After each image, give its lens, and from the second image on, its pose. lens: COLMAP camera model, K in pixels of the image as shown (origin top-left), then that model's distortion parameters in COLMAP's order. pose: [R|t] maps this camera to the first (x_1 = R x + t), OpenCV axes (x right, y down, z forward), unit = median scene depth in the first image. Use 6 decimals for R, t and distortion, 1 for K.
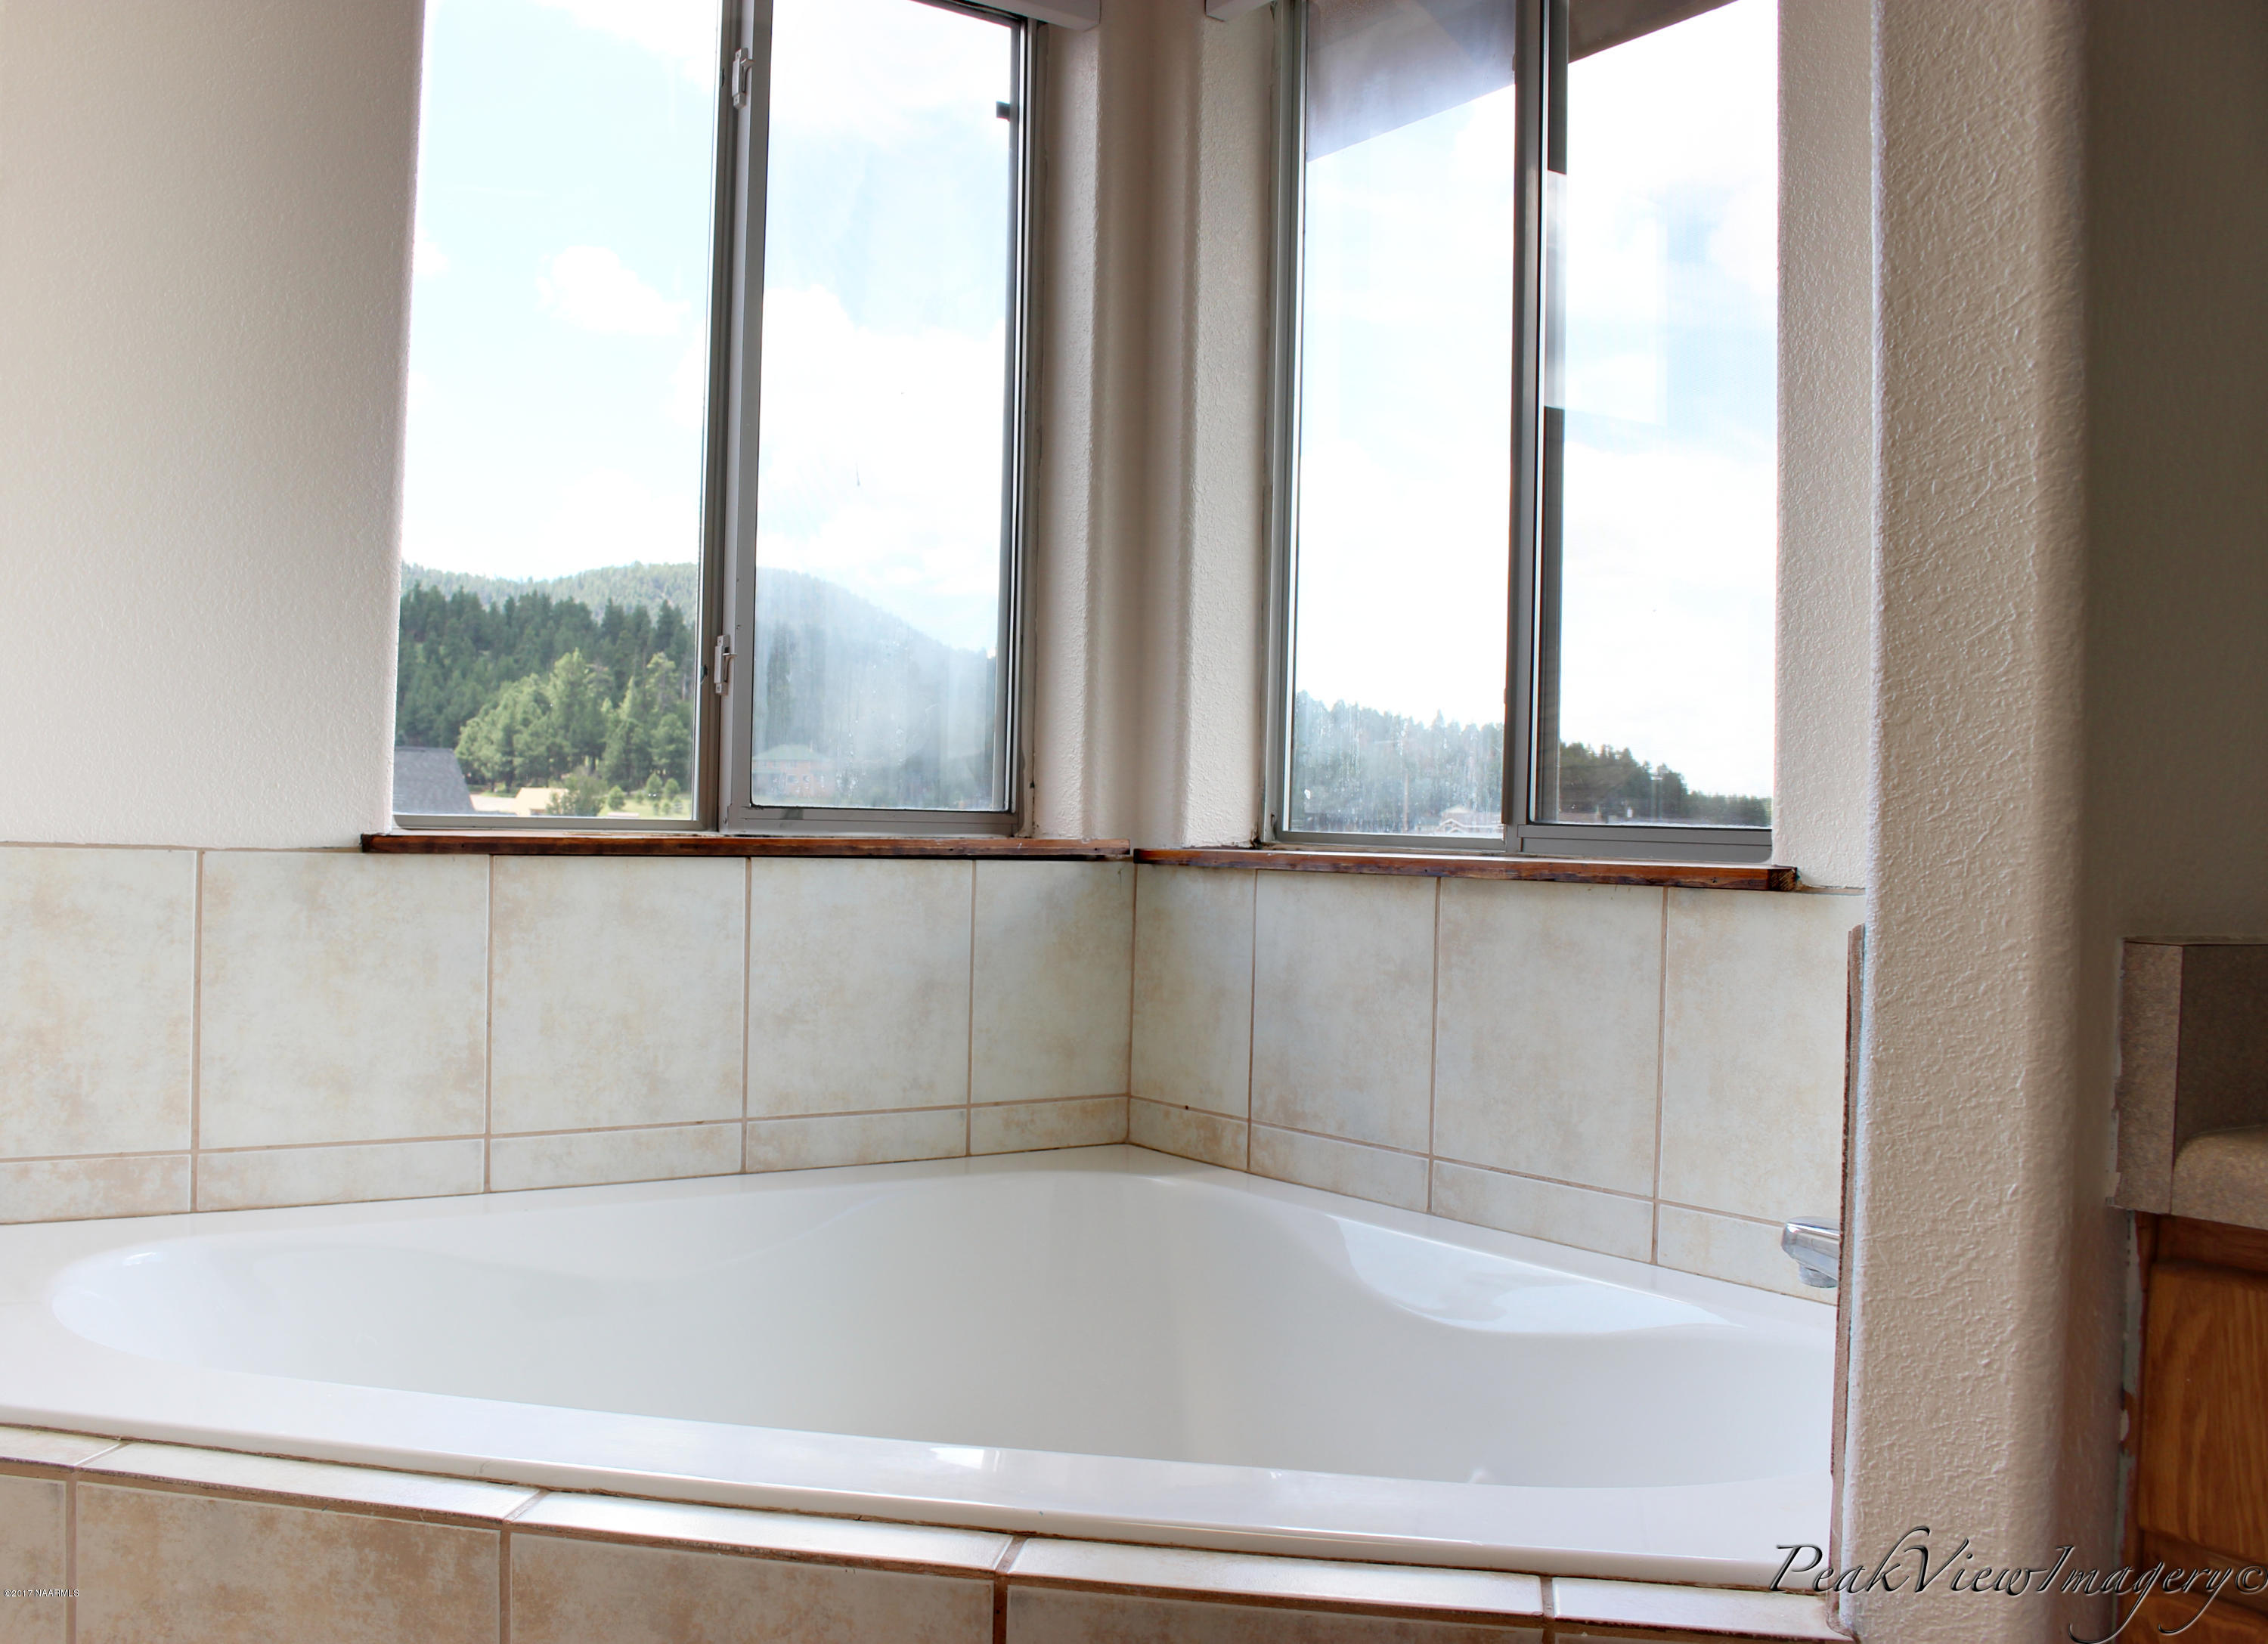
lens RADIAL K [[2079.1, 0, 1006.6], [0, 2079.1, 819.3], [0, 0, 1]] dist [-0.068638, 0.002686]
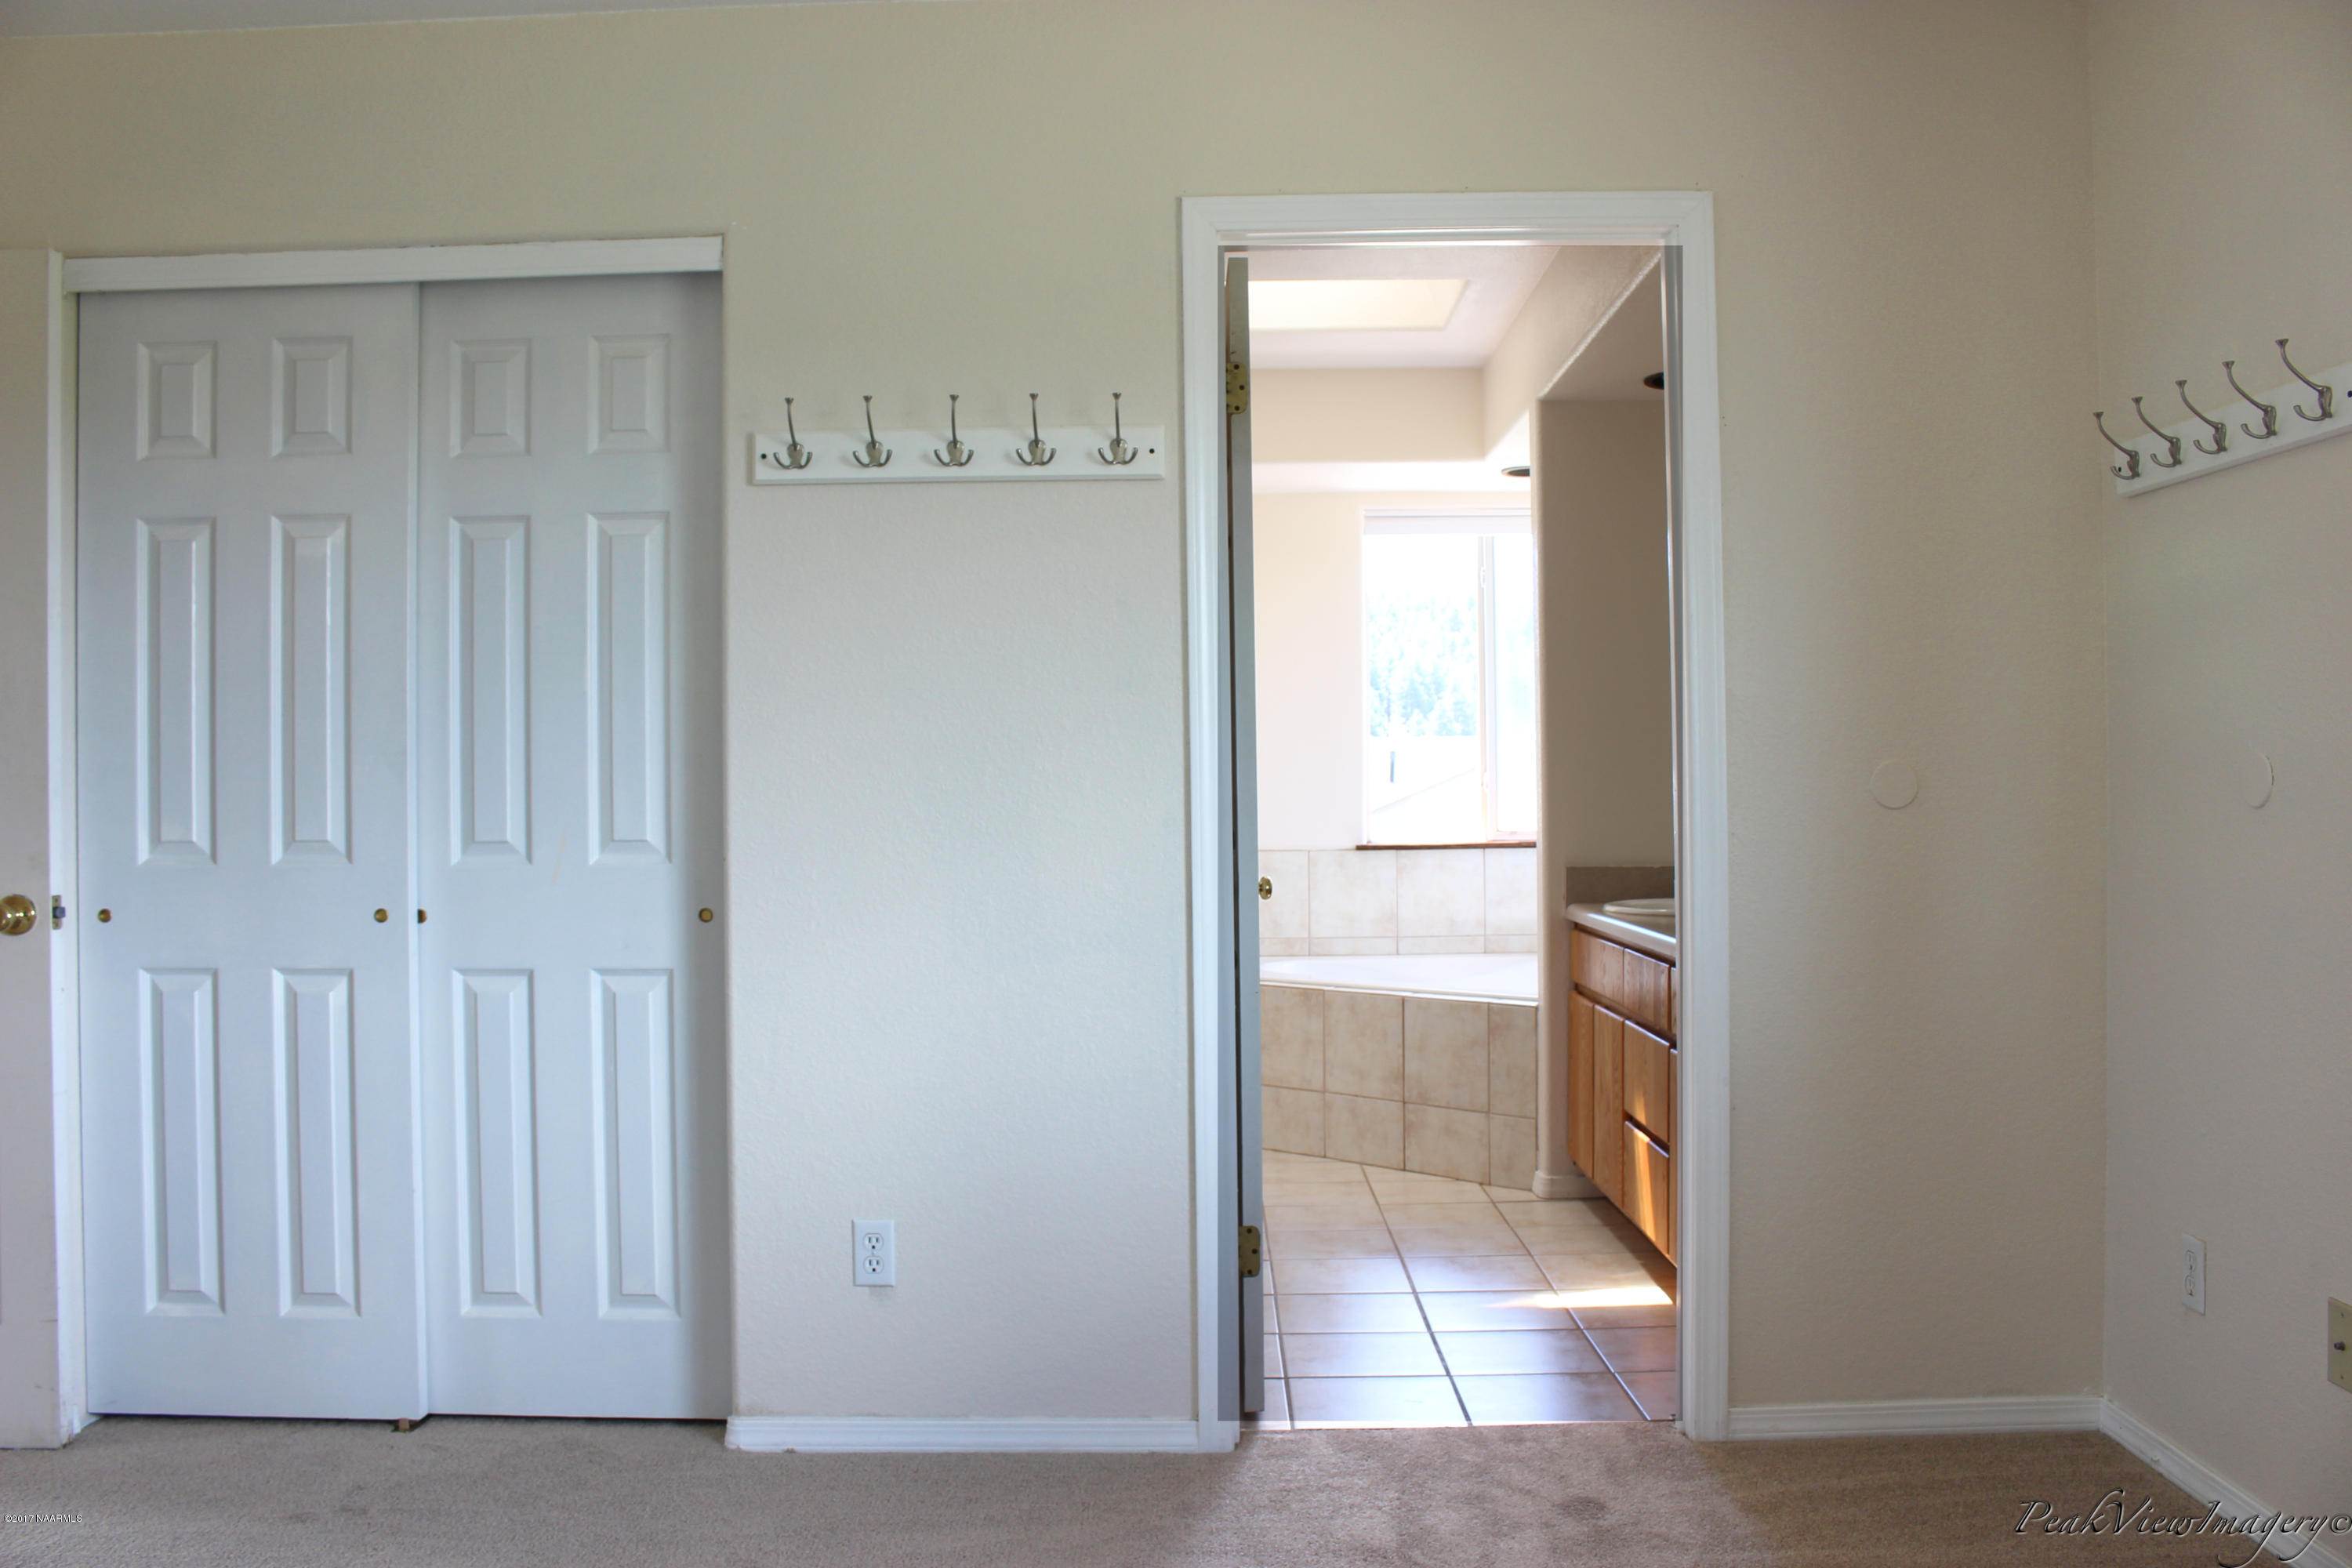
lens RADIAL K [[1959.6, 0, 1176.0], [0, 1959.6, 784.0], [0, 0, 1]] dist [-0.172197, 0.156967]
pose [[0.829612, -0.036164, -0.557168, 1.290550], [0.034018, 0.999320, -0.014211, -0.060005], [0.557303, -0.007164, 0.830278, -1.904815]]
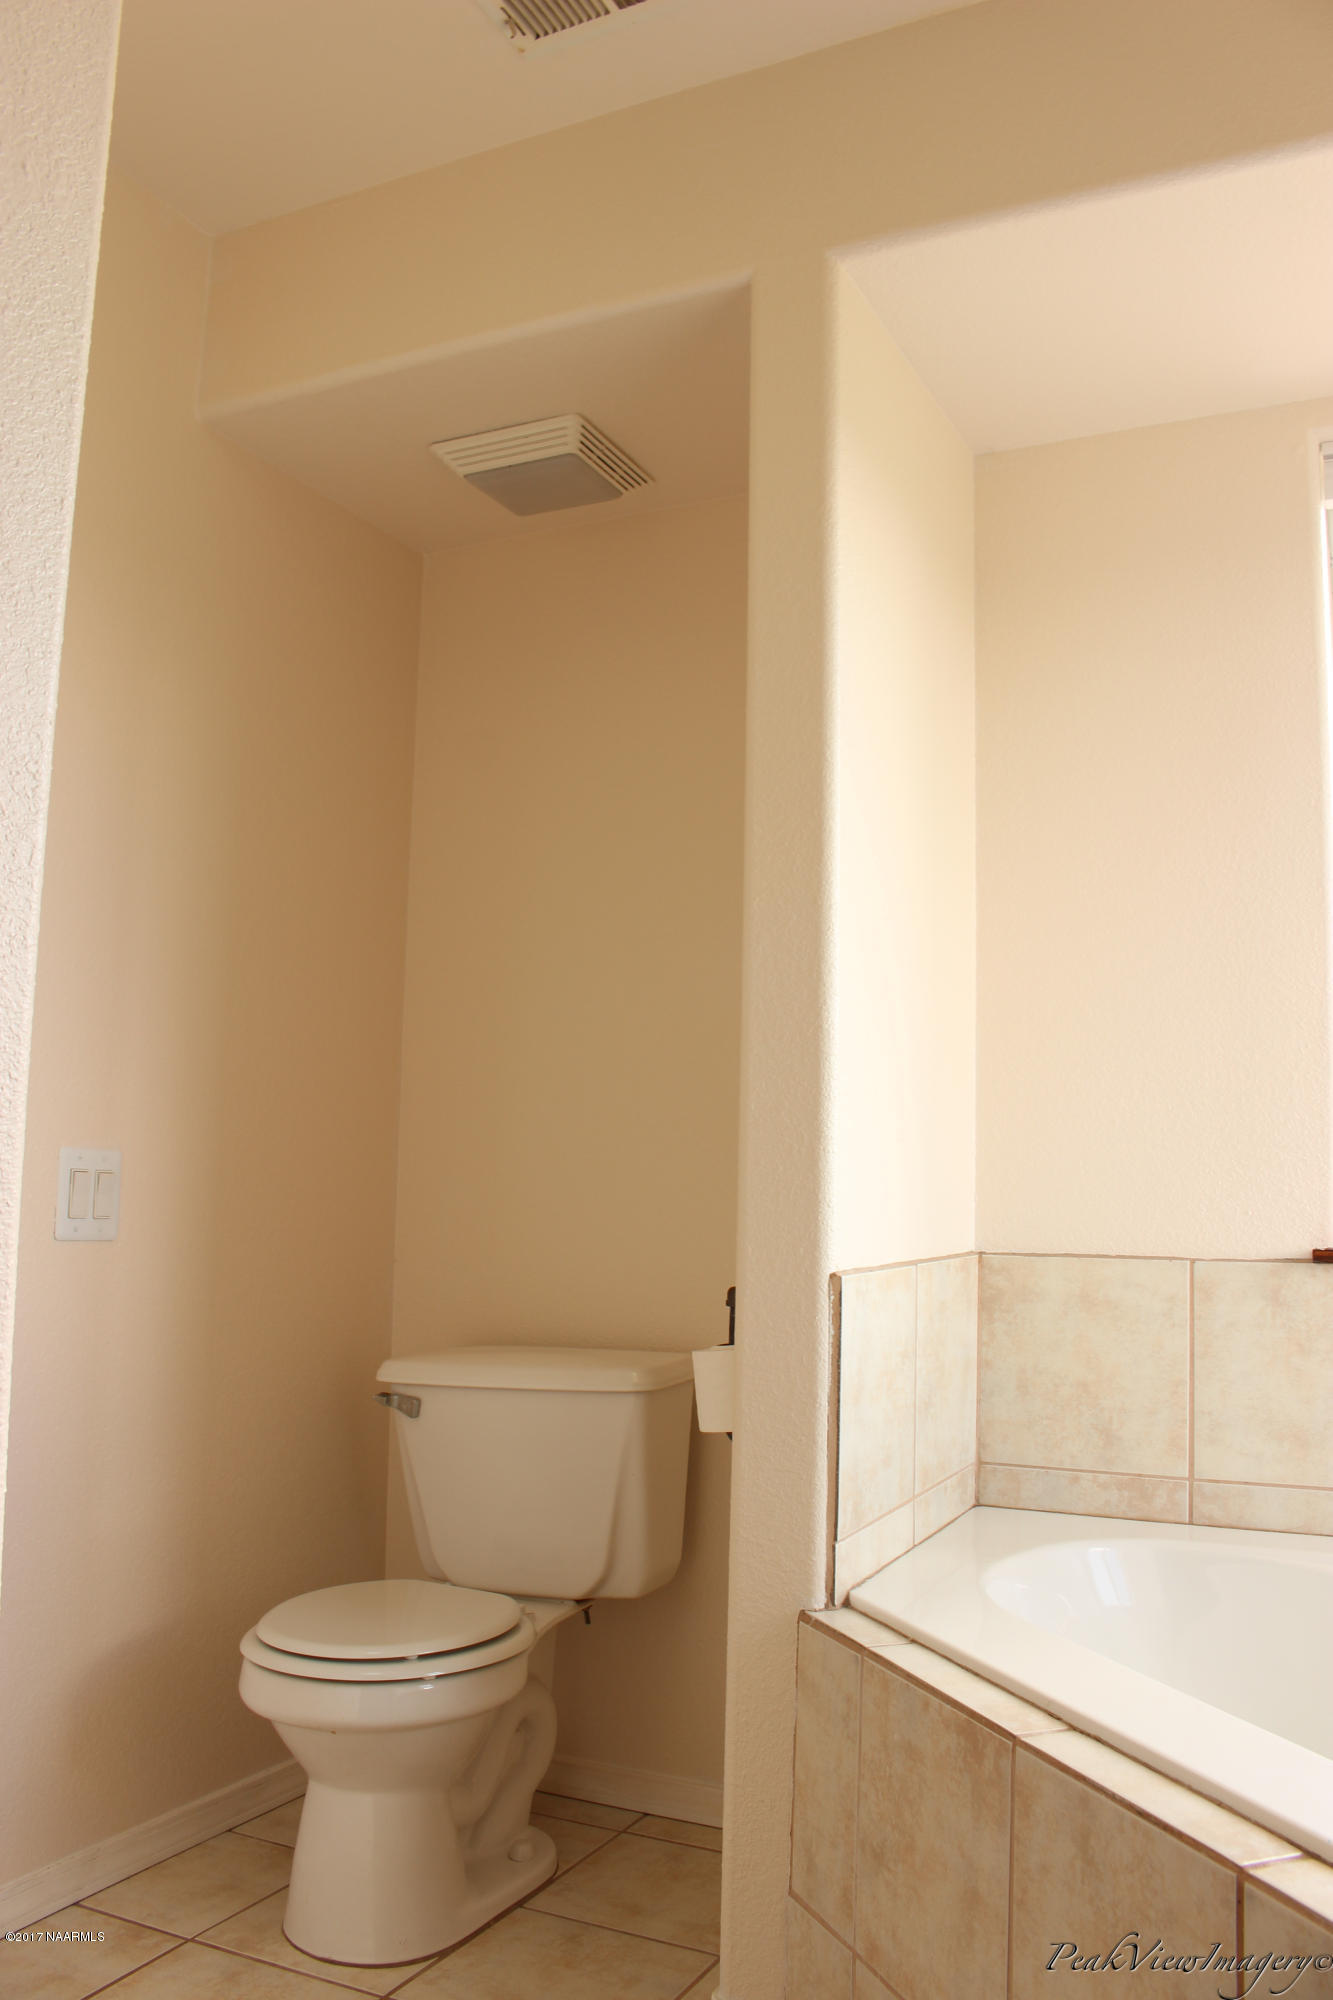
lens RADIAL K [[1666.3, 0, 666.5], [0, 1666.3, 1000.0], [0, 0, 1]] dist [-0.172197, 0.156967]
pose [[0.519935, -0.117484, -0.846088, 0.386337], [-0.006547, 0.989920, -0.141479, -0.000677], [0.854180, 0.079100, 0.513925, 0.115718]]
